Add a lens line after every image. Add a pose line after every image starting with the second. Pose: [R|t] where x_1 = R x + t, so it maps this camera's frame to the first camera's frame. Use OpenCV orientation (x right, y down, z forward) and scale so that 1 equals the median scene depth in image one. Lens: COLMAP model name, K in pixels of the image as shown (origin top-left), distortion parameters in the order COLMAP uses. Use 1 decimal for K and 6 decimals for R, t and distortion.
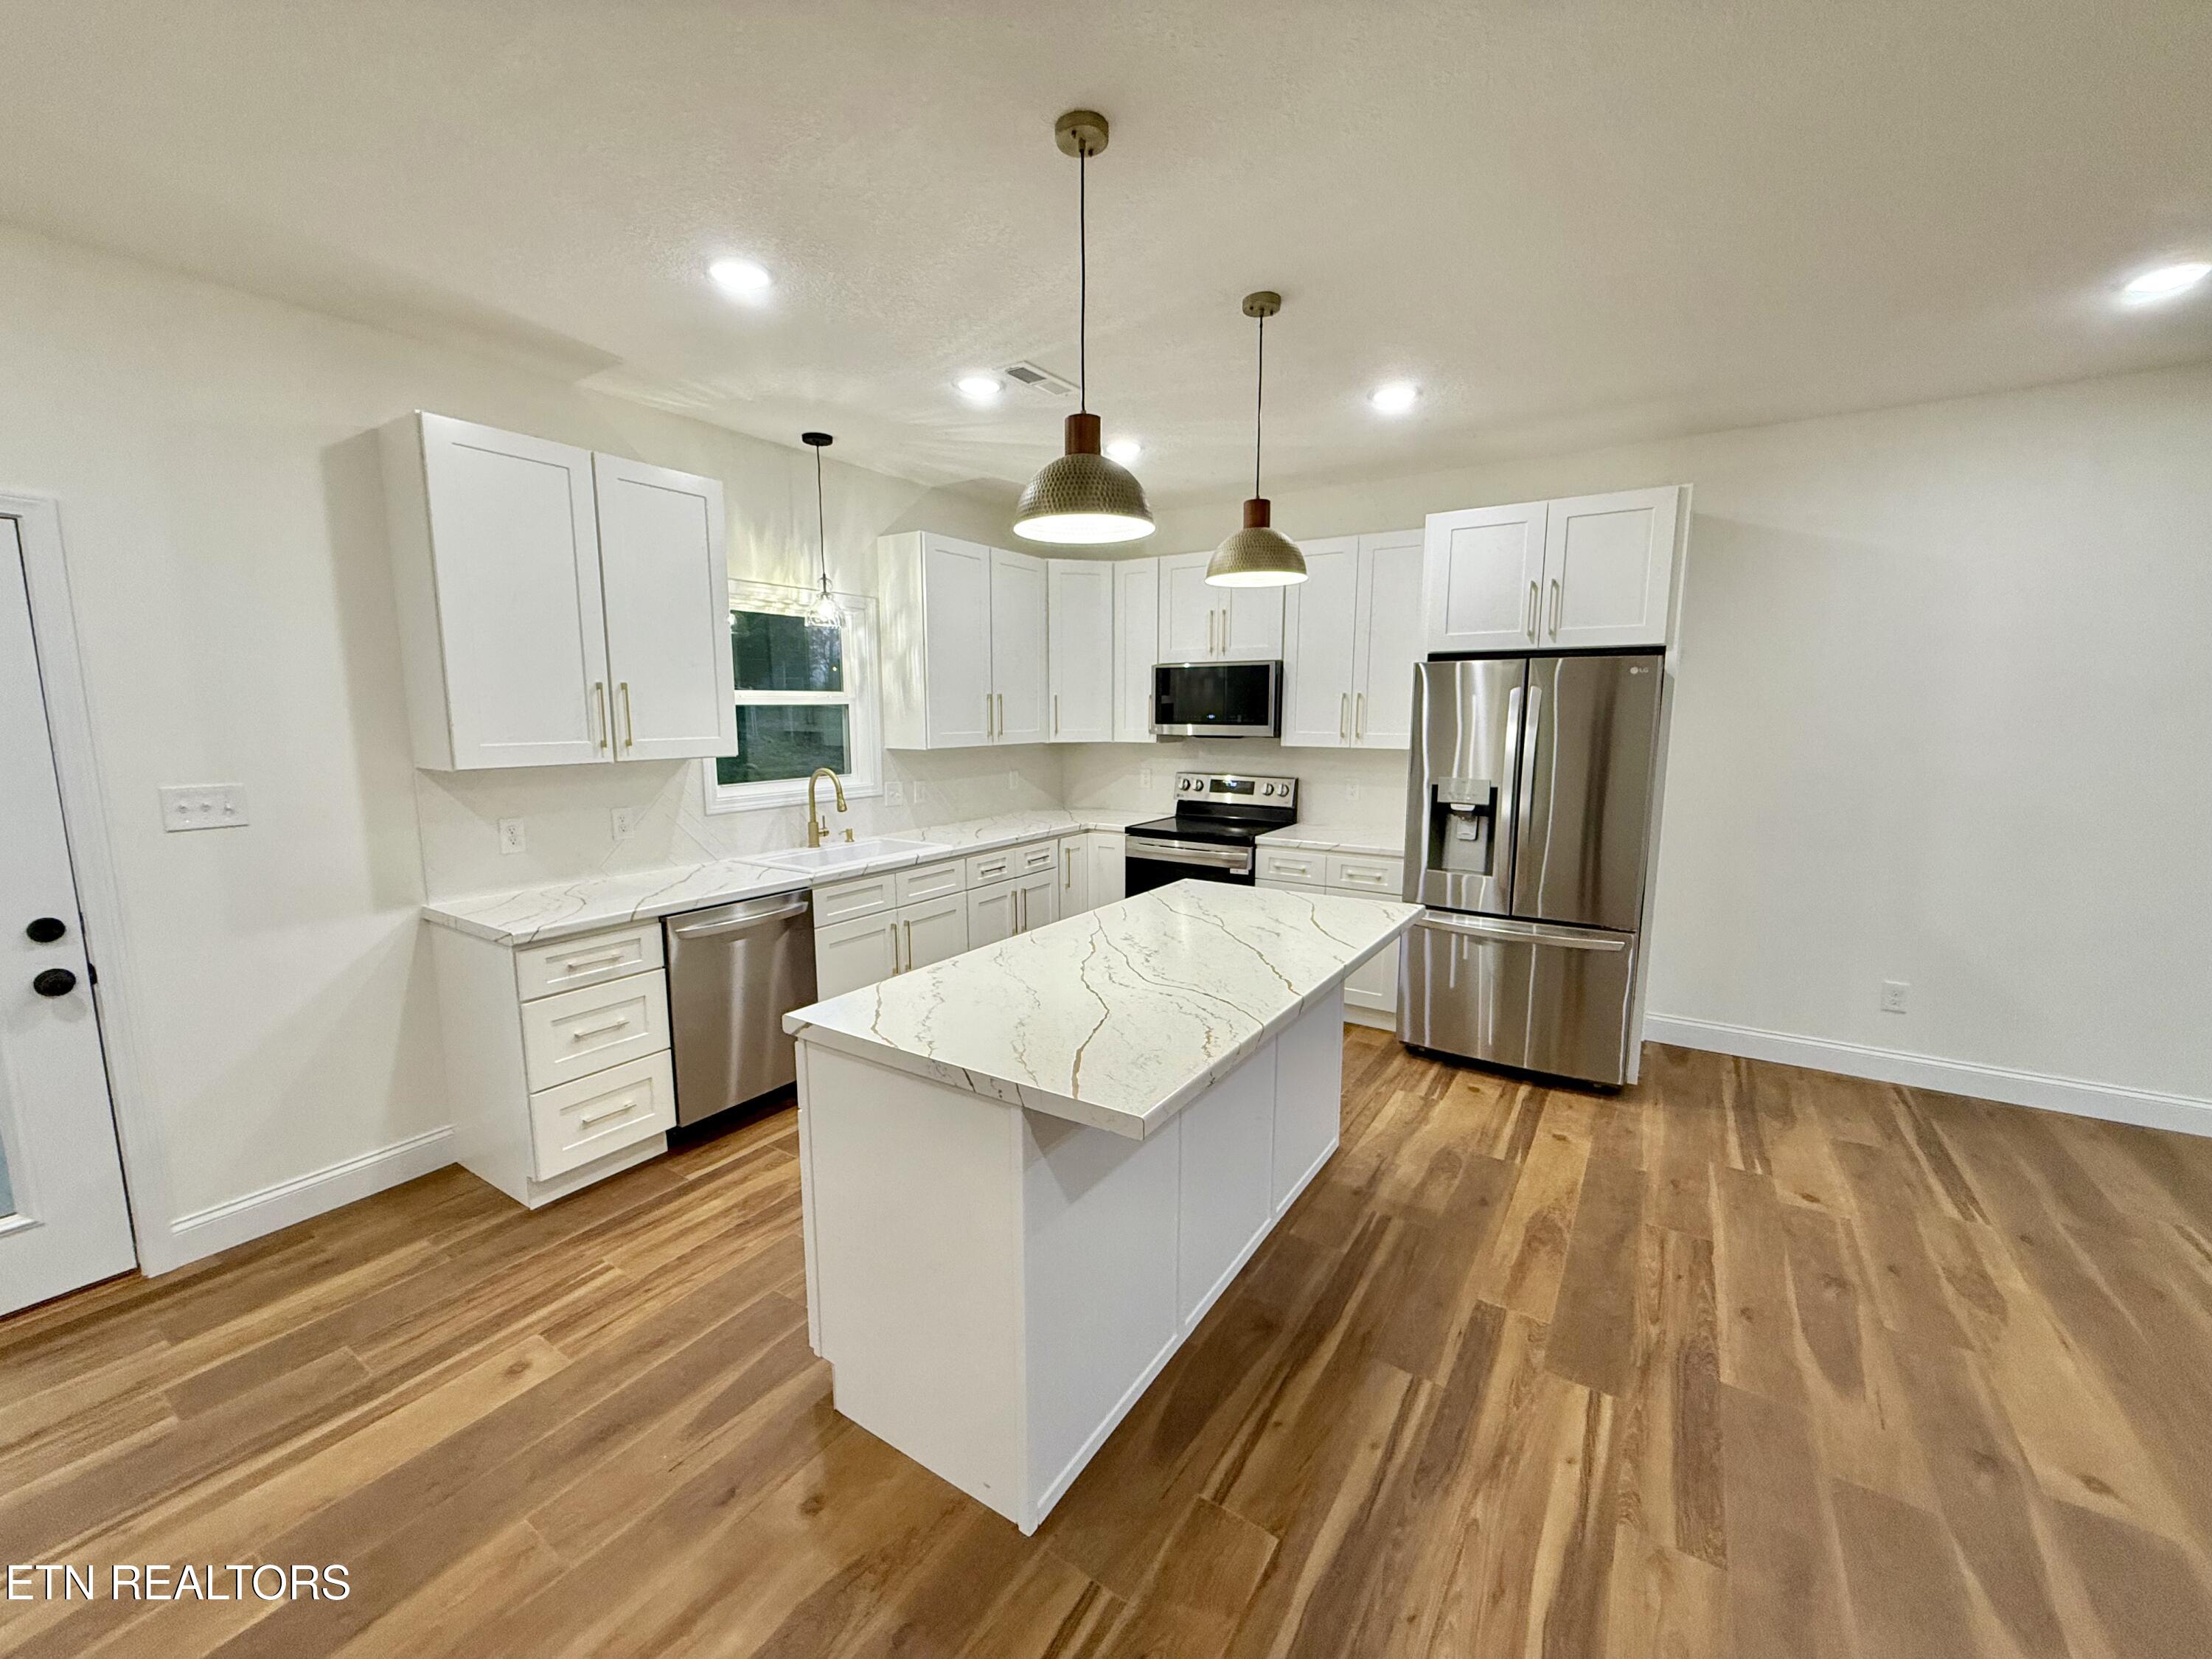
lens RADIAL K [[876.1, 0, 1098.0], [0, 876.1, 834.0], [0, 0, 1]] dist [-0.002382, 0.001036]
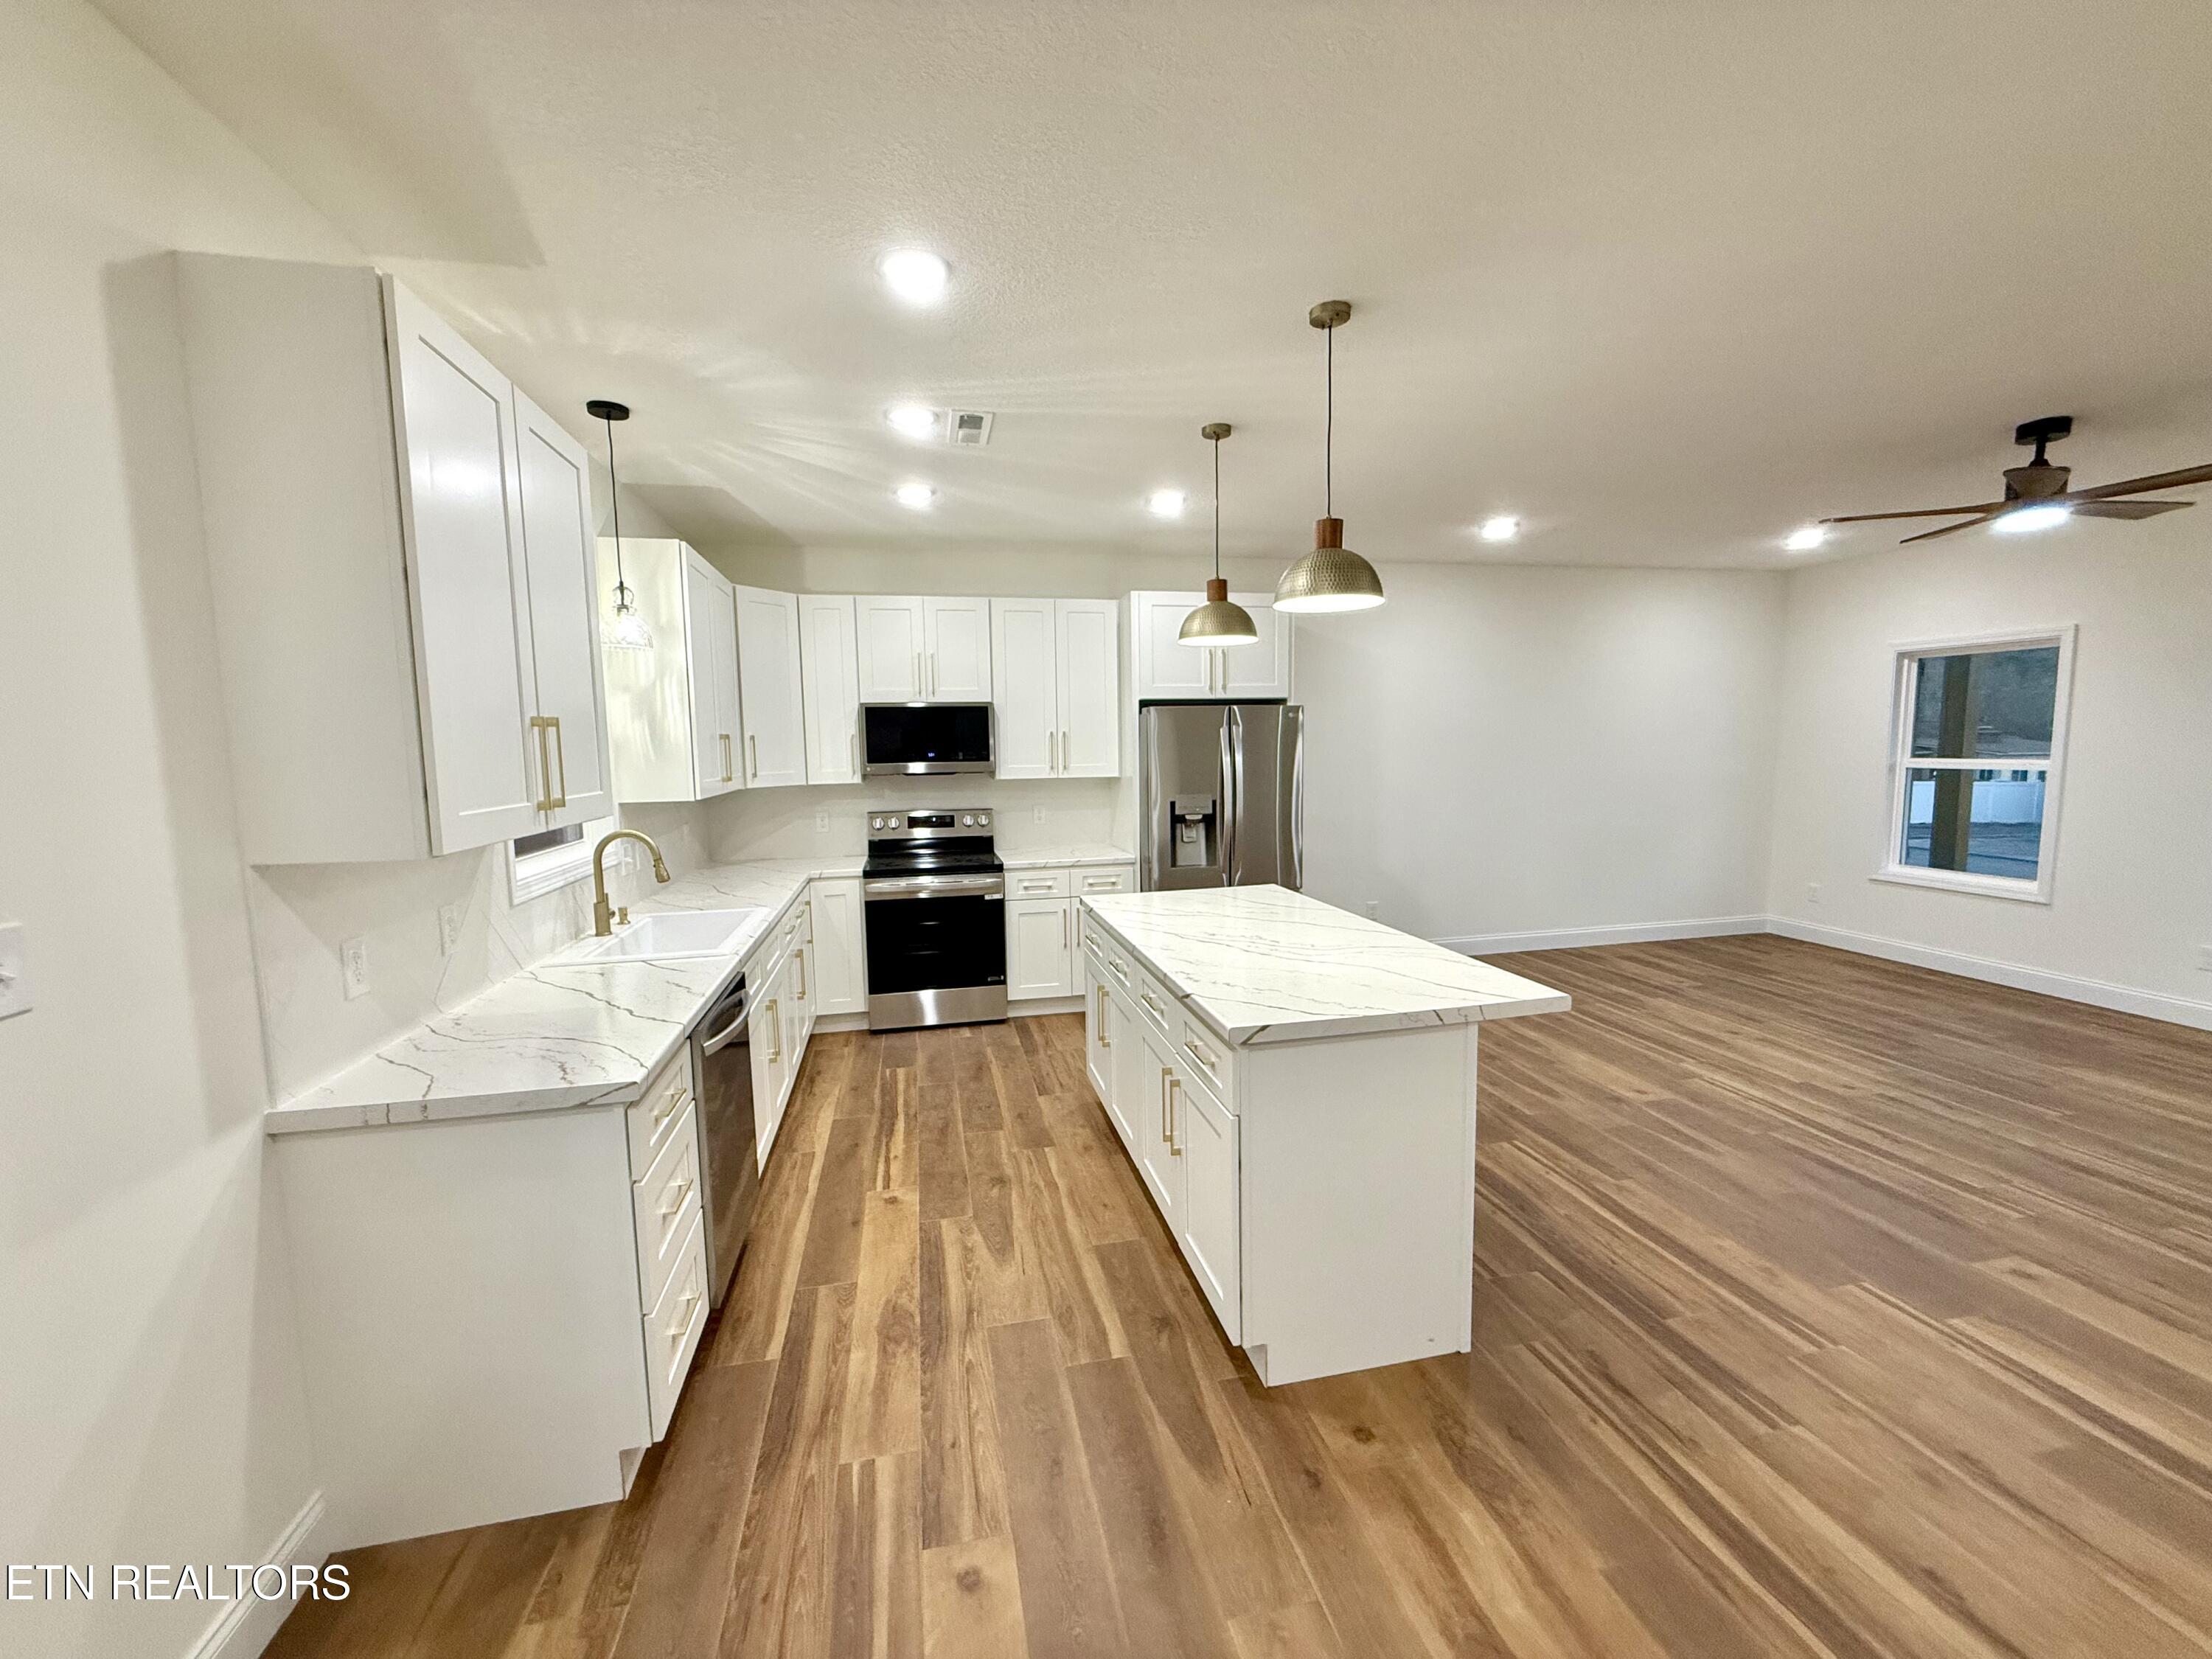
lens RADIAL K [[876.1, 0, 1097.1], [0, 876.1, 834.3], [0, 0, 1]] dist [-0.002382, 0.001036]
pose [[0.702858, -0.085217, 0.706208, -0.713826], [0.118019, 0.993009, 0.002366, -0.029273], [-0.701472, 0.081683, 0.708001, 0.202000]]
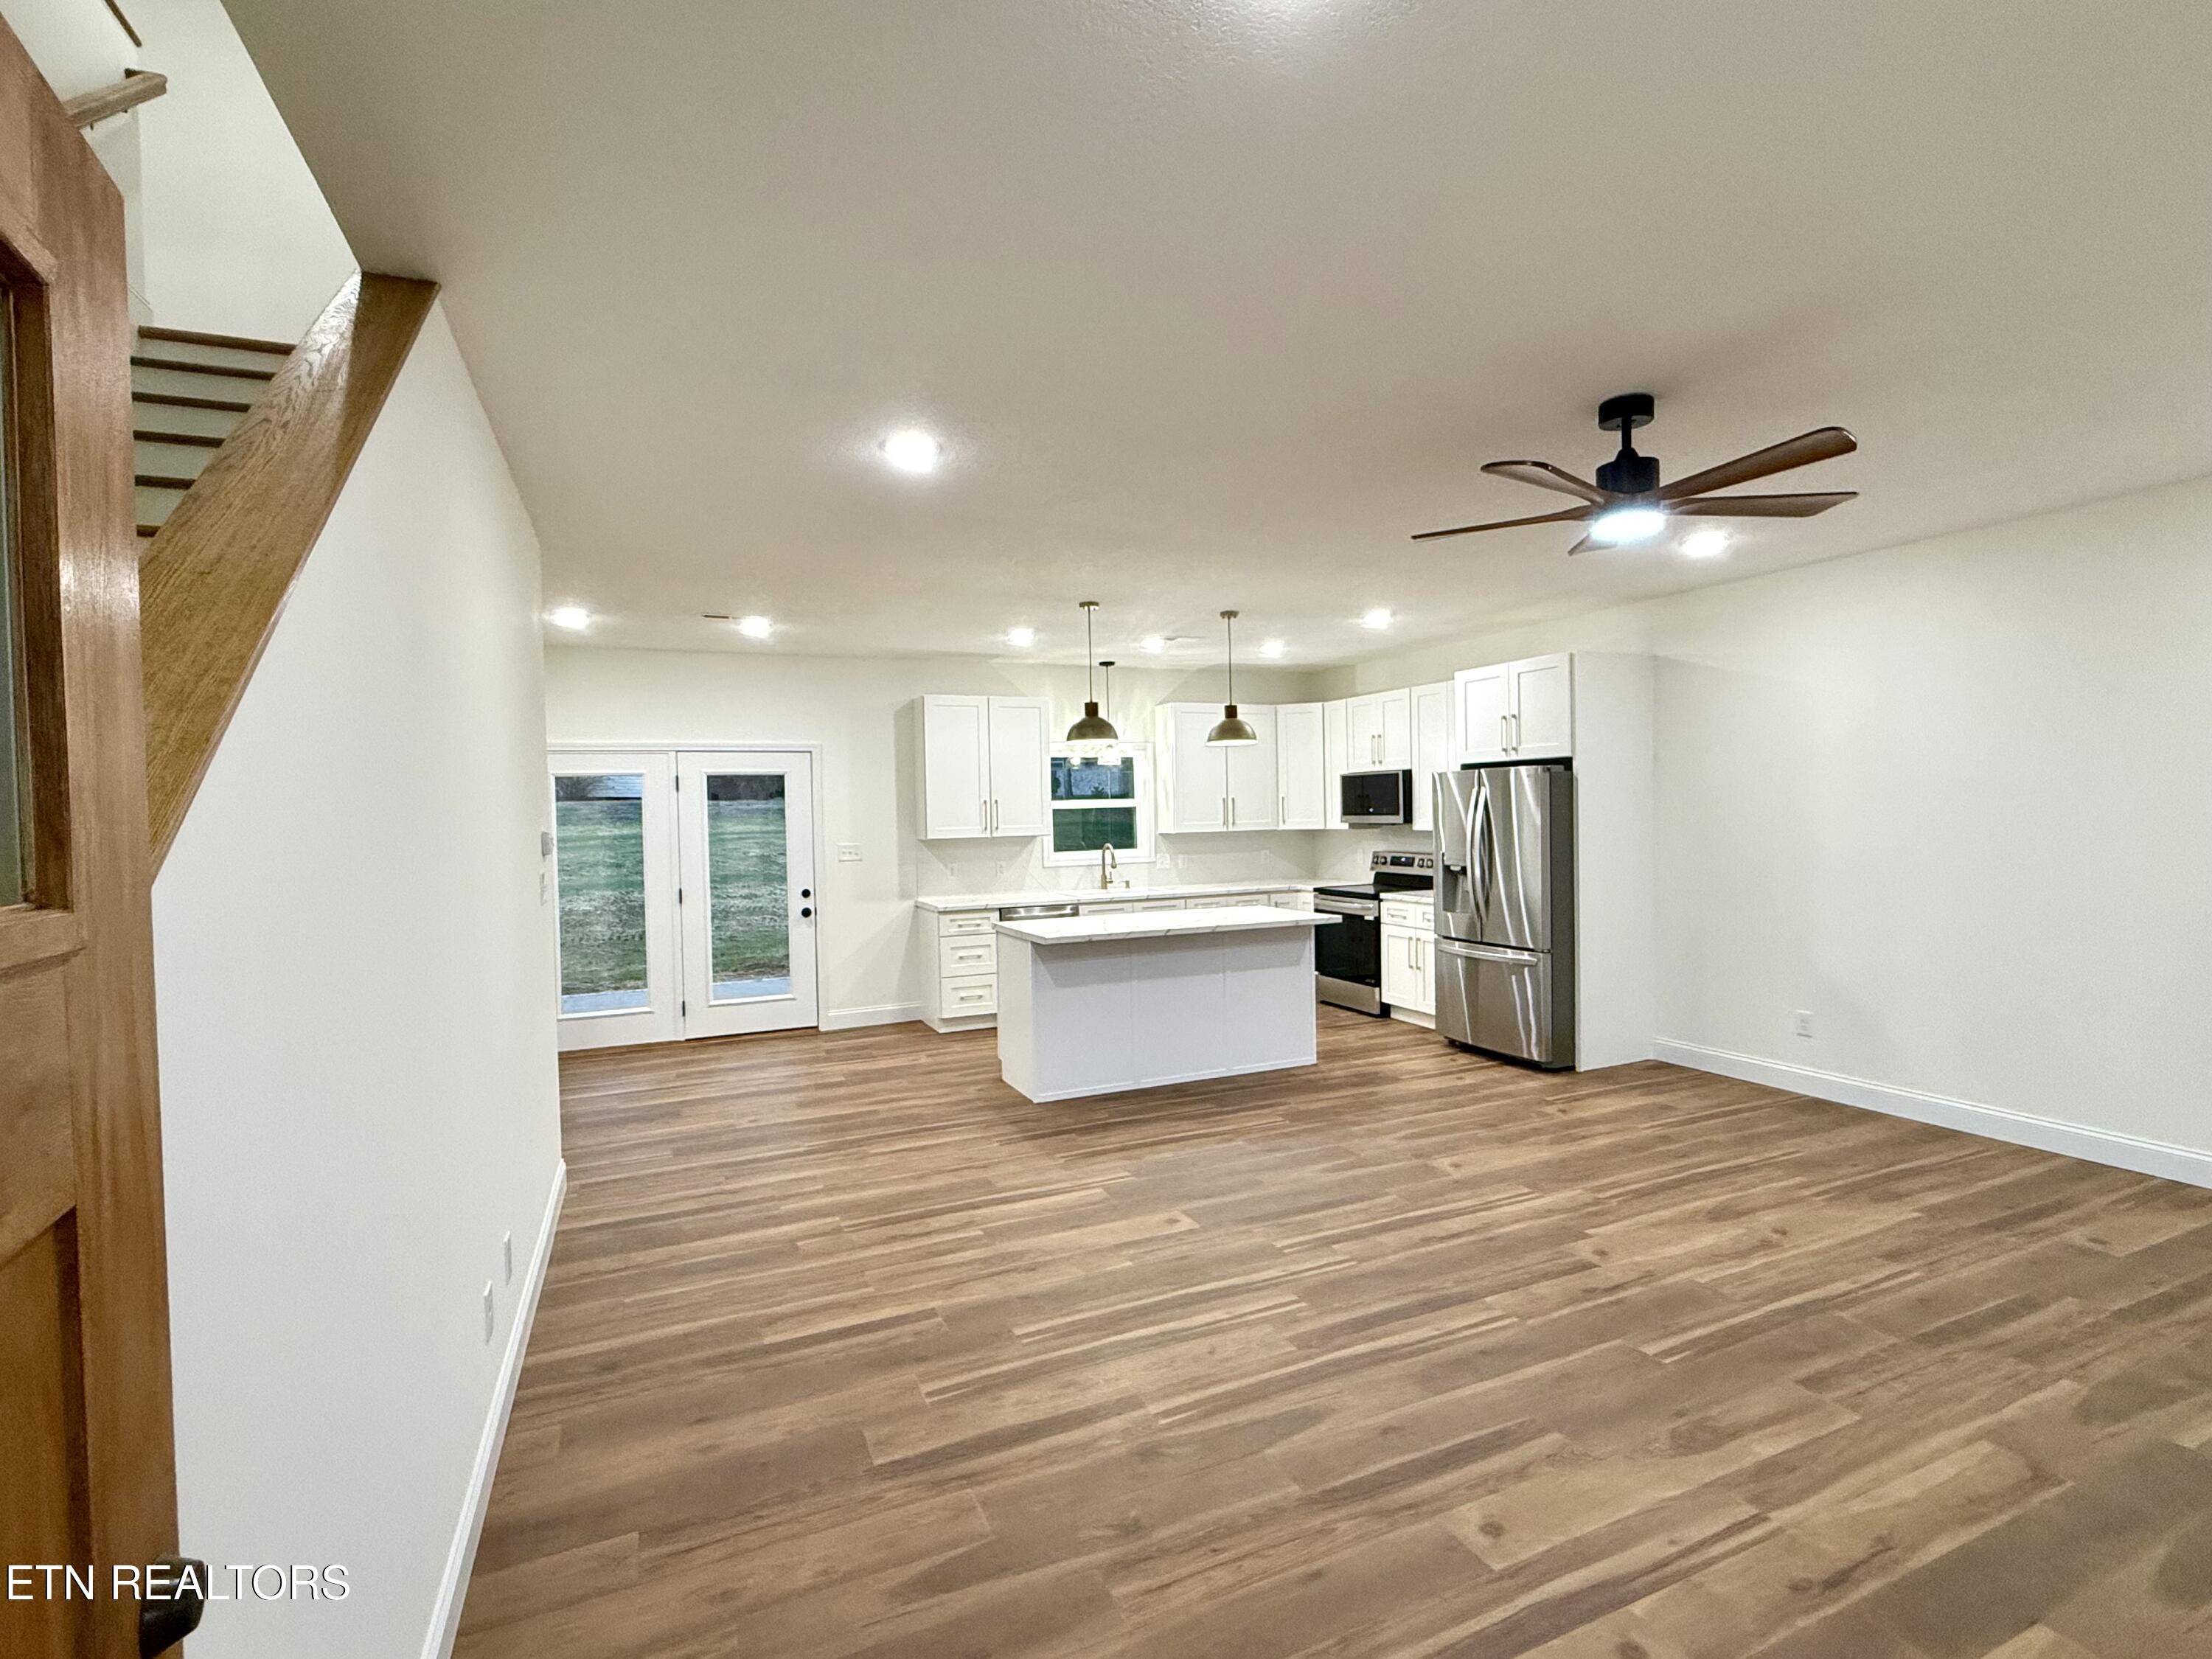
lens RADIAL K [[1028.5, 0, 1103.1], [0, 1028.5, 832.0], [0, 0, 1]] dist [-0.002817, 0.000347]
pose [[0.842115, -0.006106, -0.539263, 0.989411], [-0.055469, 0.993652, -0.097872, 0.130319], [0.536438, 0.112332, 0.836431, -0.910640]]
